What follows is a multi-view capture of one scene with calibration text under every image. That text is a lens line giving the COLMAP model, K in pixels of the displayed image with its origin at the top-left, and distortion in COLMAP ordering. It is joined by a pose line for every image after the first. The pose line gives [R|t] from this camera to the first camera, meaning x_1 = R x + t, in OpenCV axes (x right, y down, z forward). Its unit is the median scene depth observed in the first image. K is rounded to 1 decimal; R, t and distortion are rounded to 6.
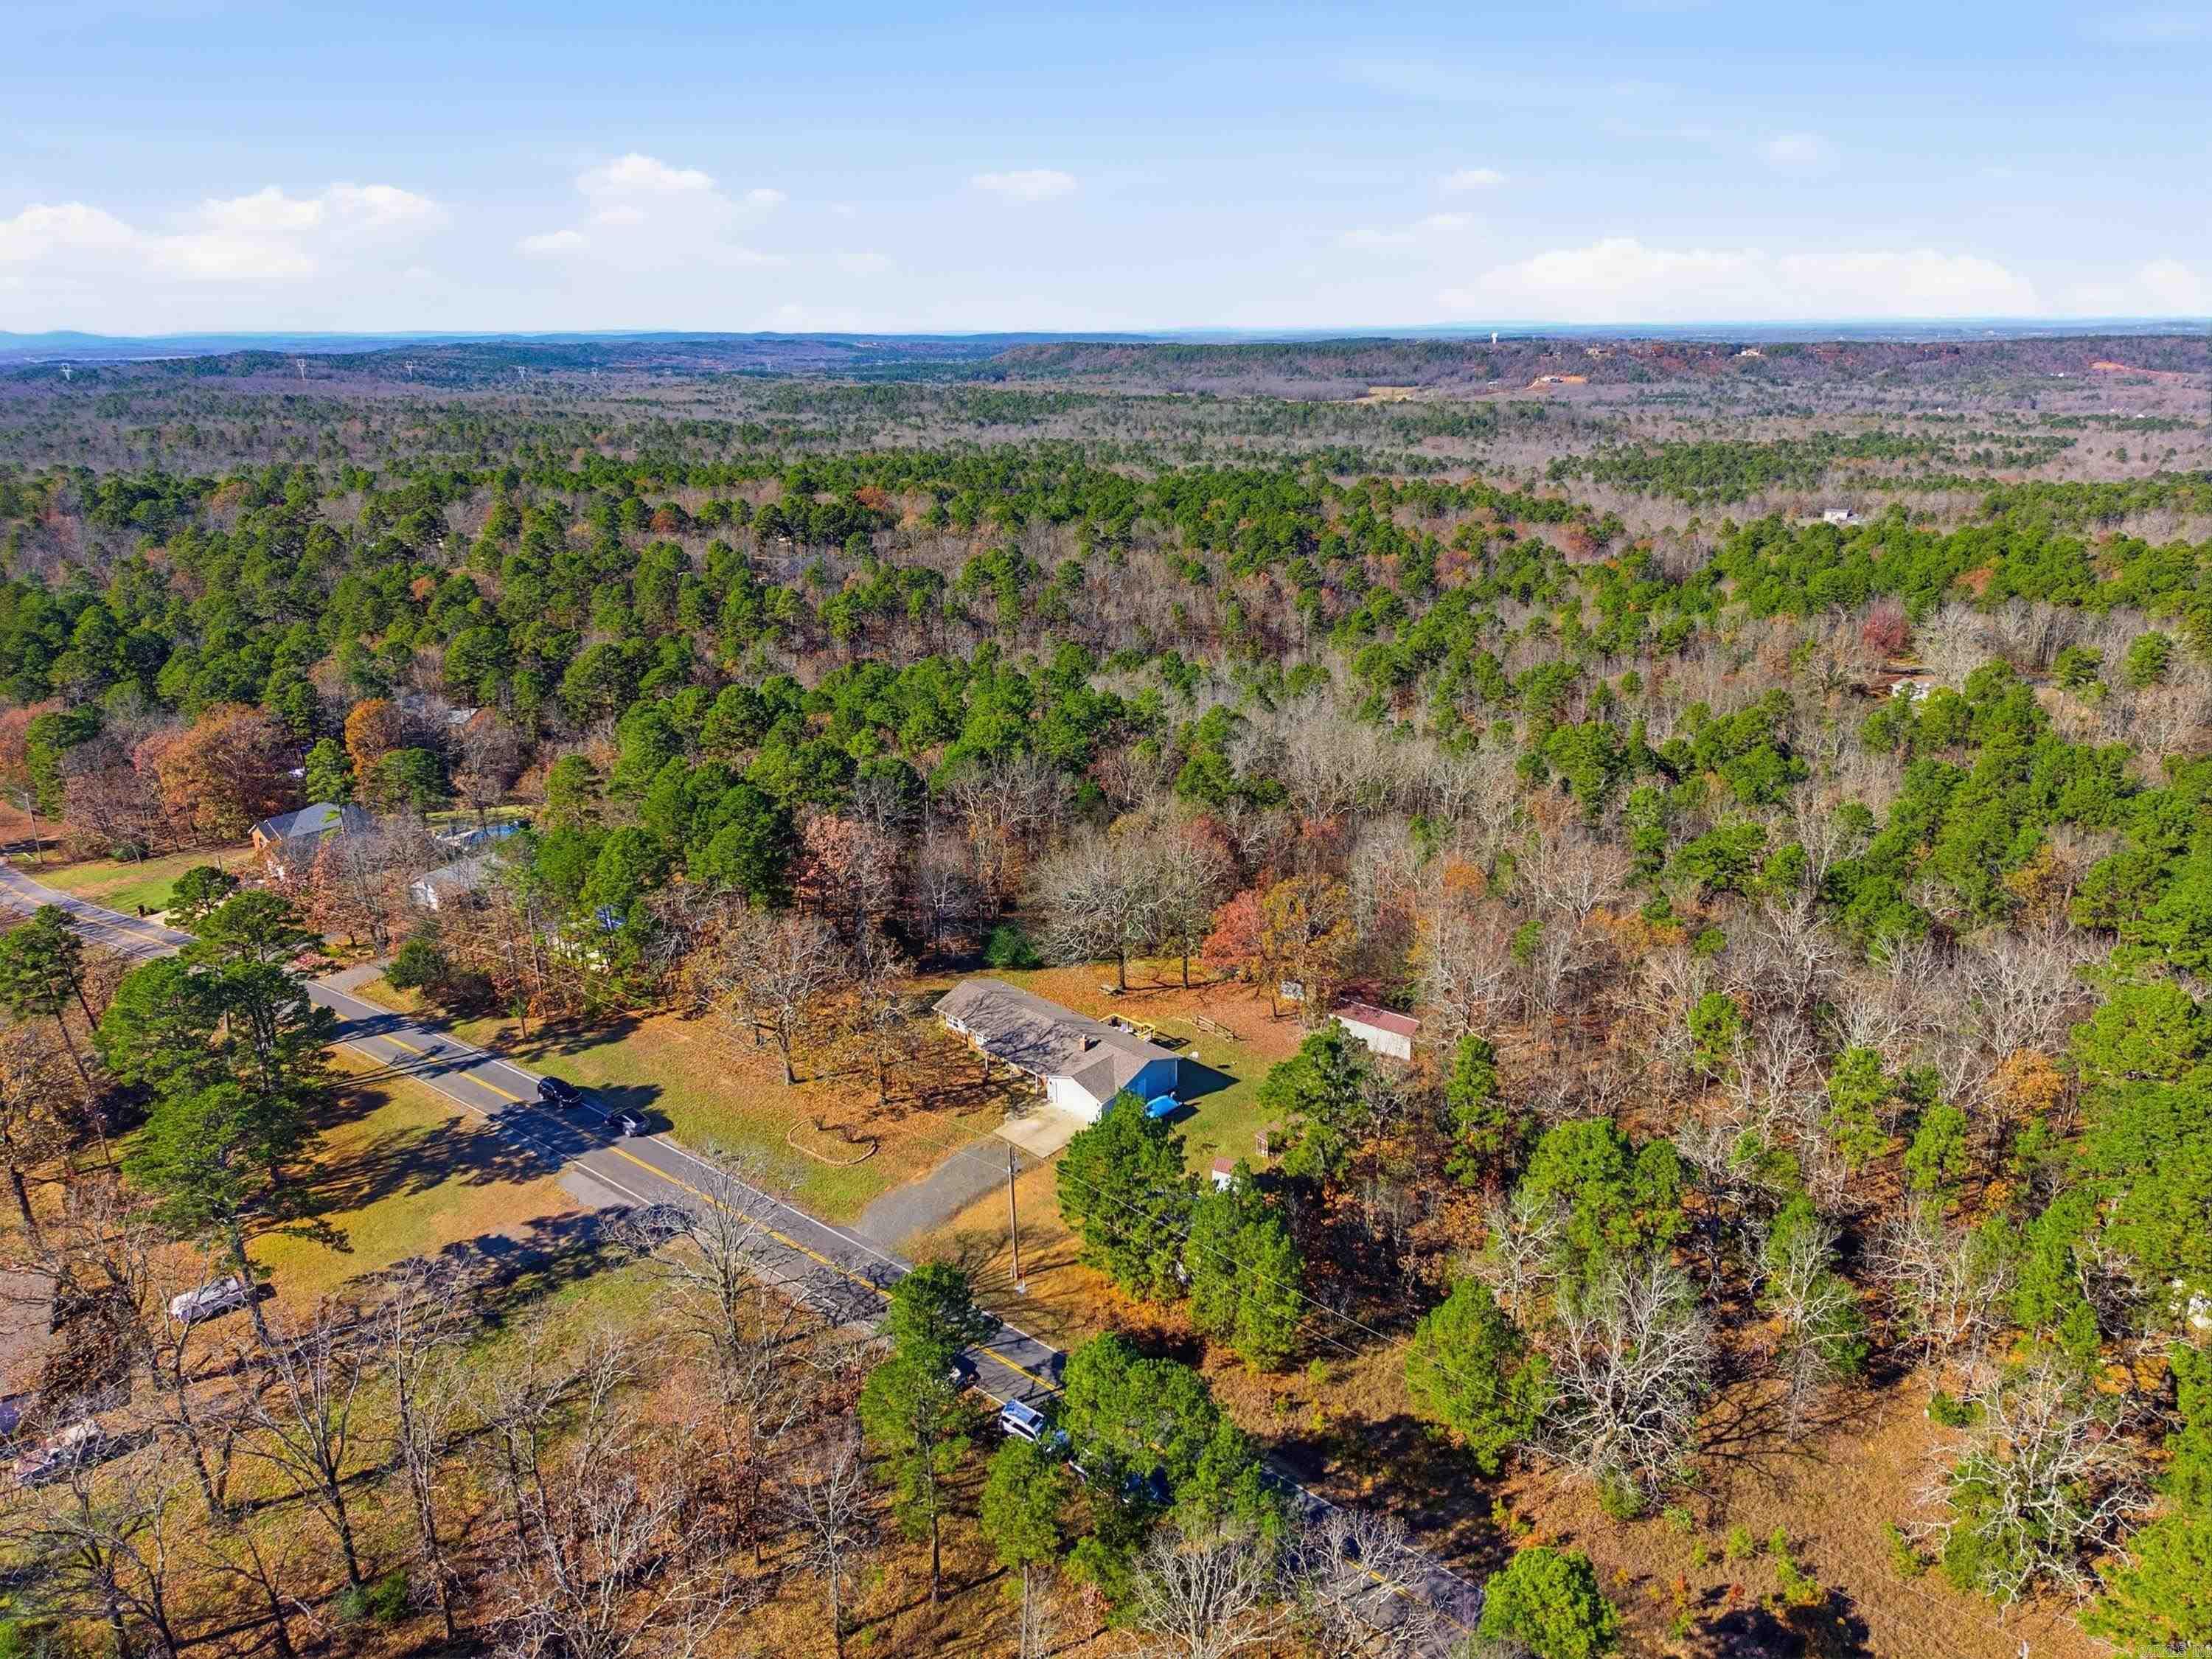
lens RADIAL K [[1479.9, 0, 1111.3], [0, 1479.9, 828.1], [0, 0, 1]] dist [0.019165, -0.018295]
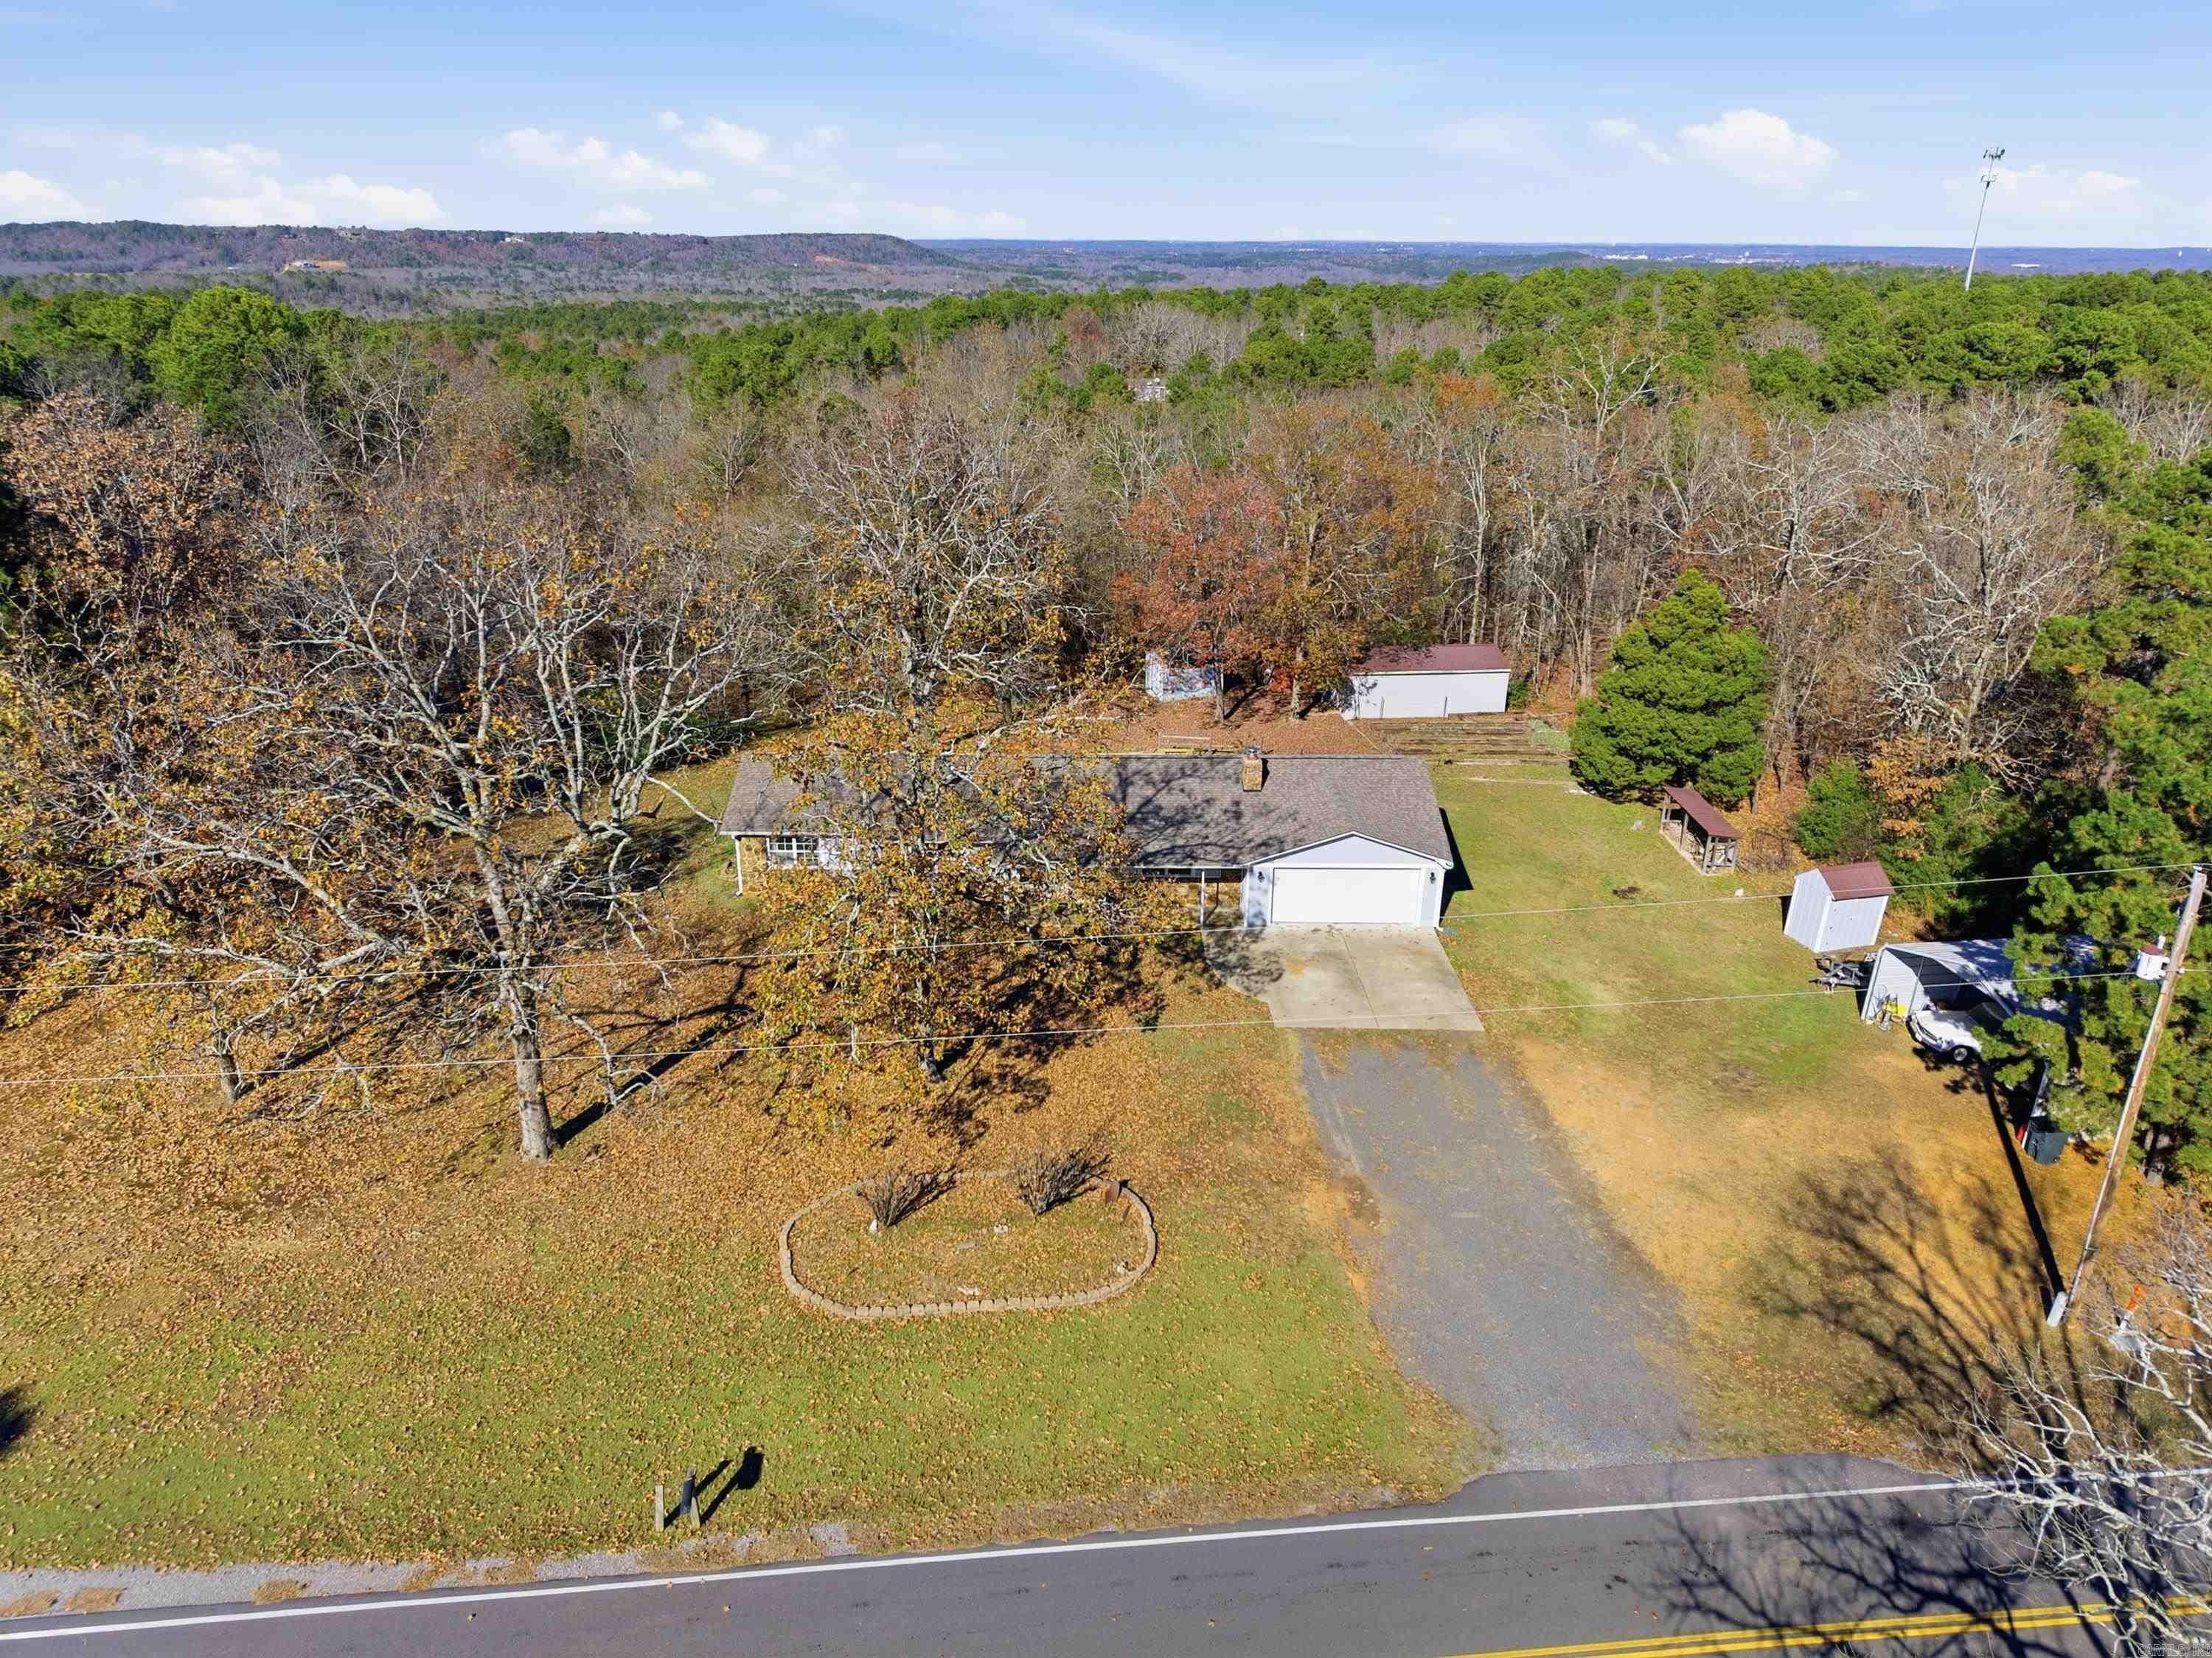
lens RADIAL K [[1480.2, 0, 1099.9], [0, 1480.2, 846.2], [0, 0, 1]] dist [0.019165, -0.018295]
pose [[0.723337, -0.247851, 0.644480, -0.318115], [0.206785, 0.968276, 0.140289, 0.104865], [-0.658805, 0.031793, 0.751642, 0.754760]]
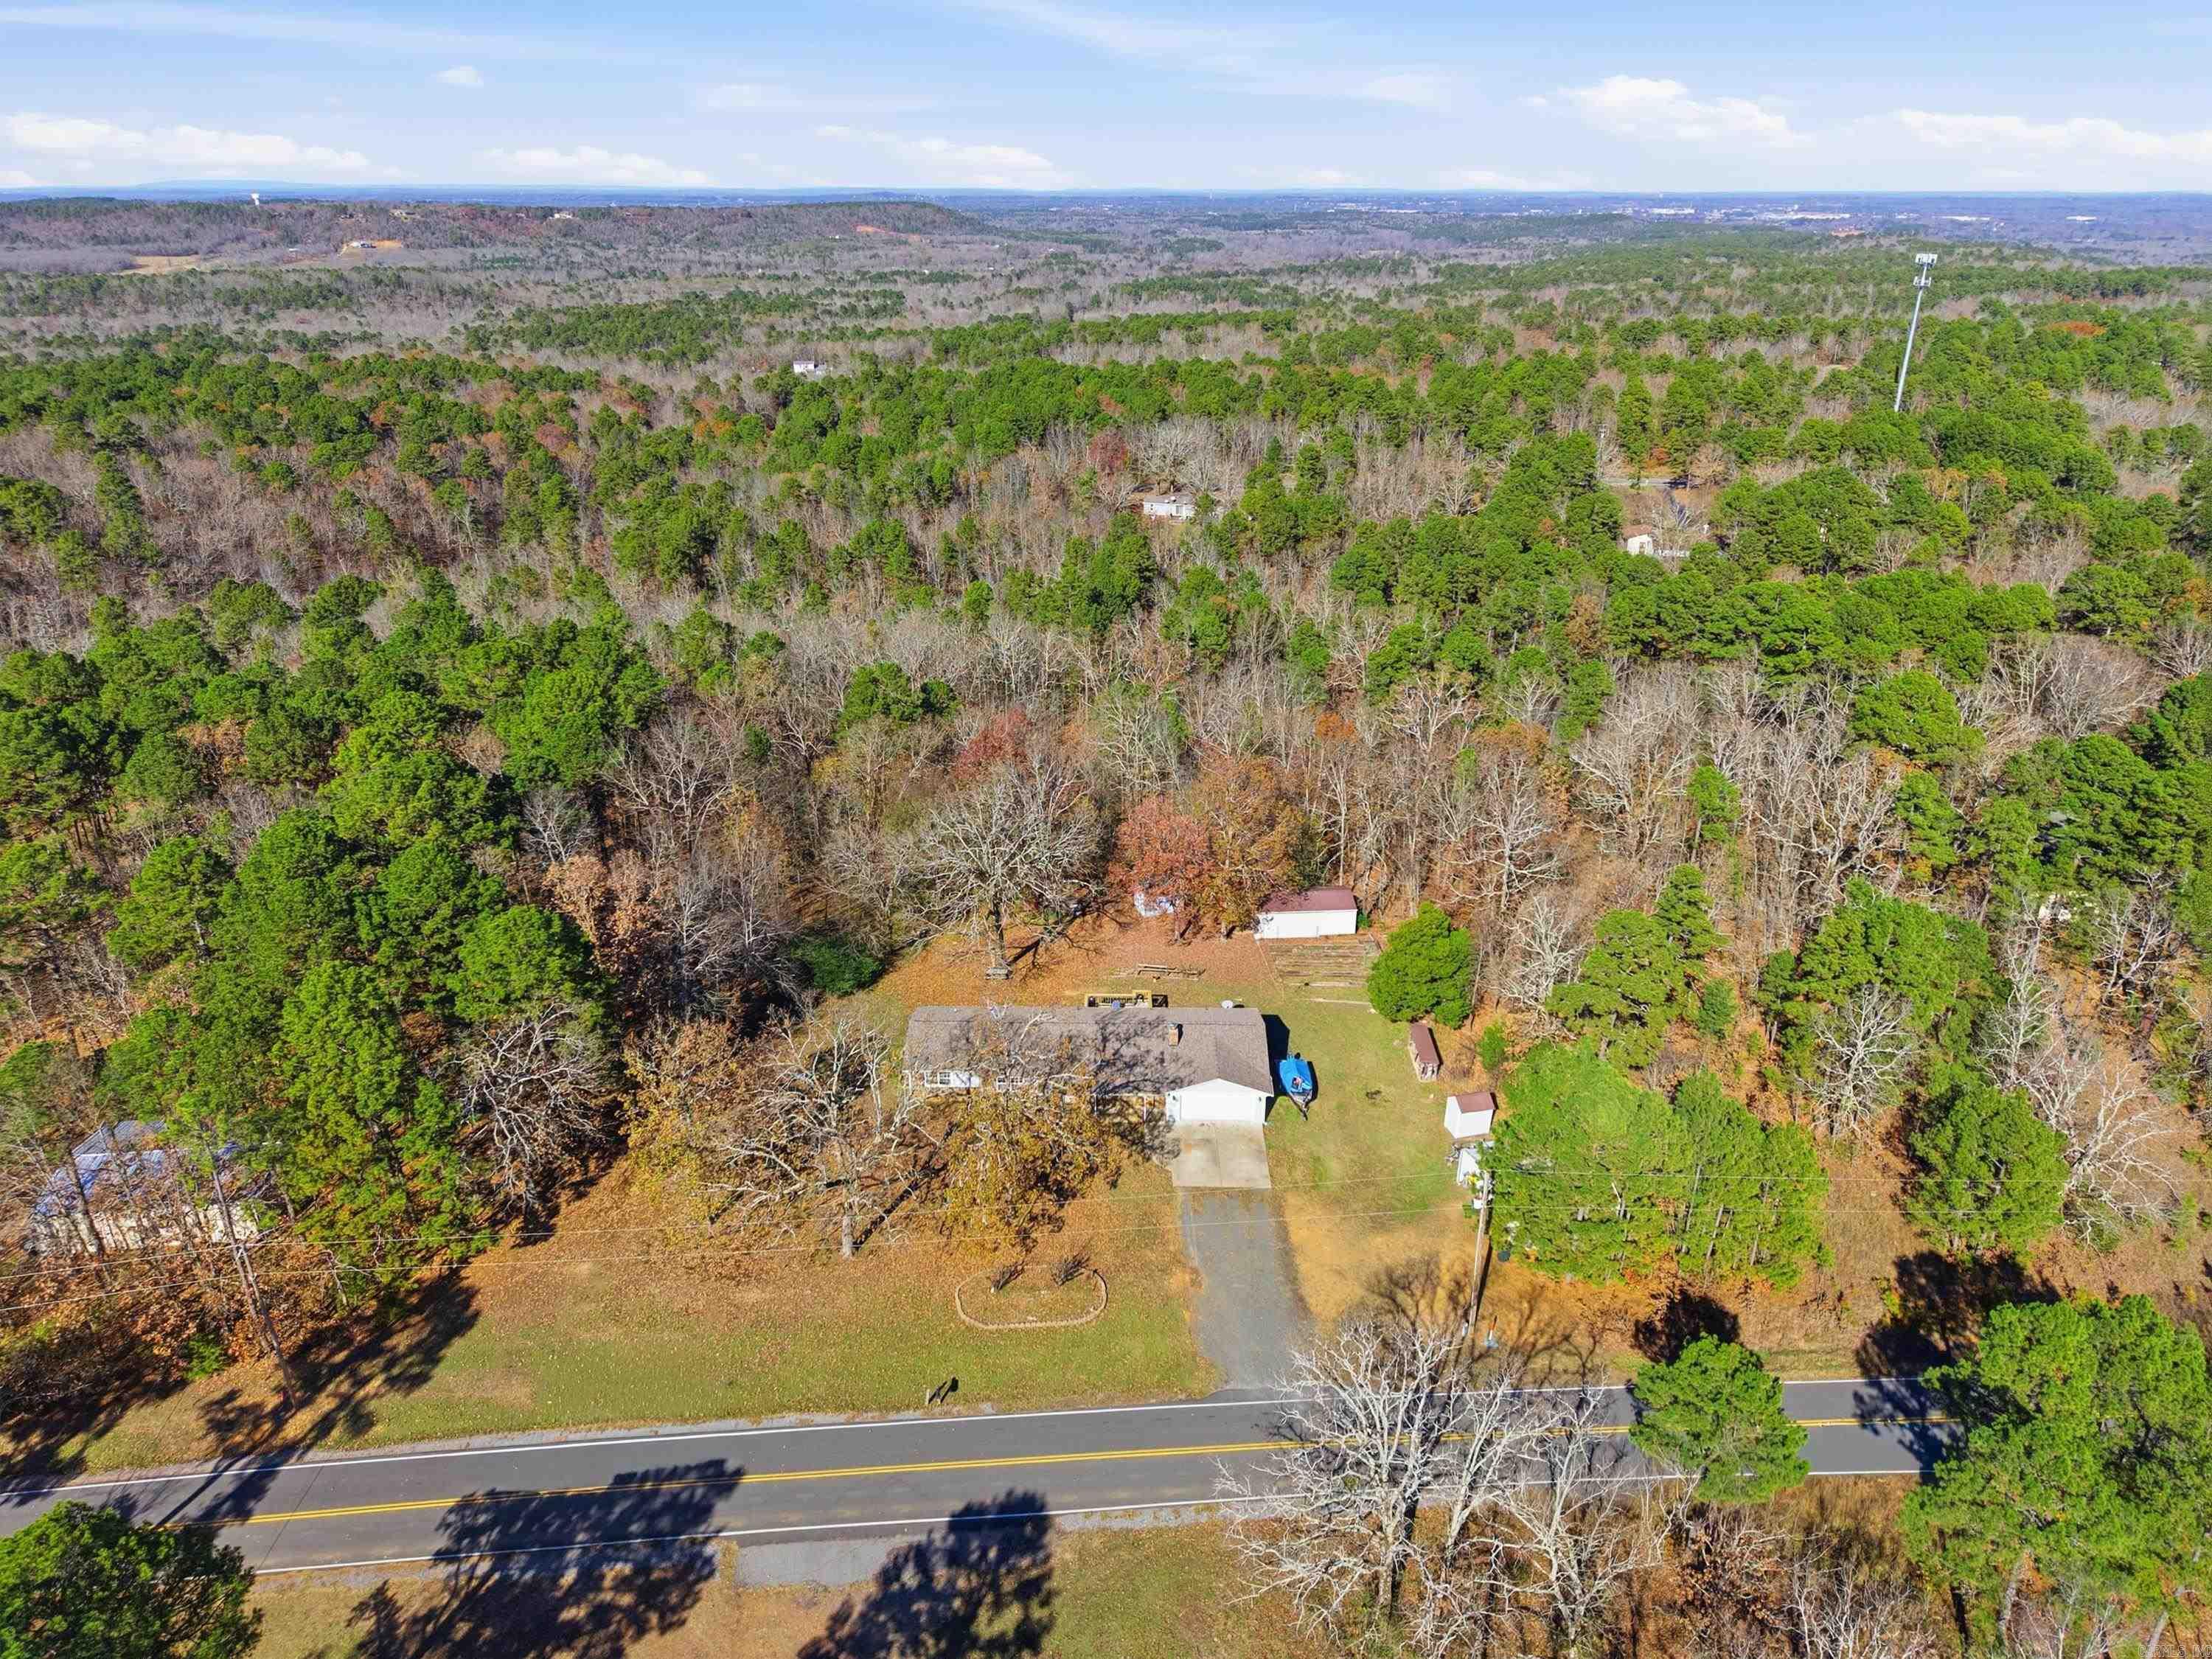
lens RADIAL K [[1479.9, 0, 1107.1], [0, 1479.9, 823.9], [0, 0, 1]] dist [0.019165, -0.018295]
pose [[0.736891, -0.256065, 0.625637, -0.512169], [0.207525, 0.966483, 0.151140, -0.087165], [-0.643369, 0.018462, 0.765333, 0.446254]]
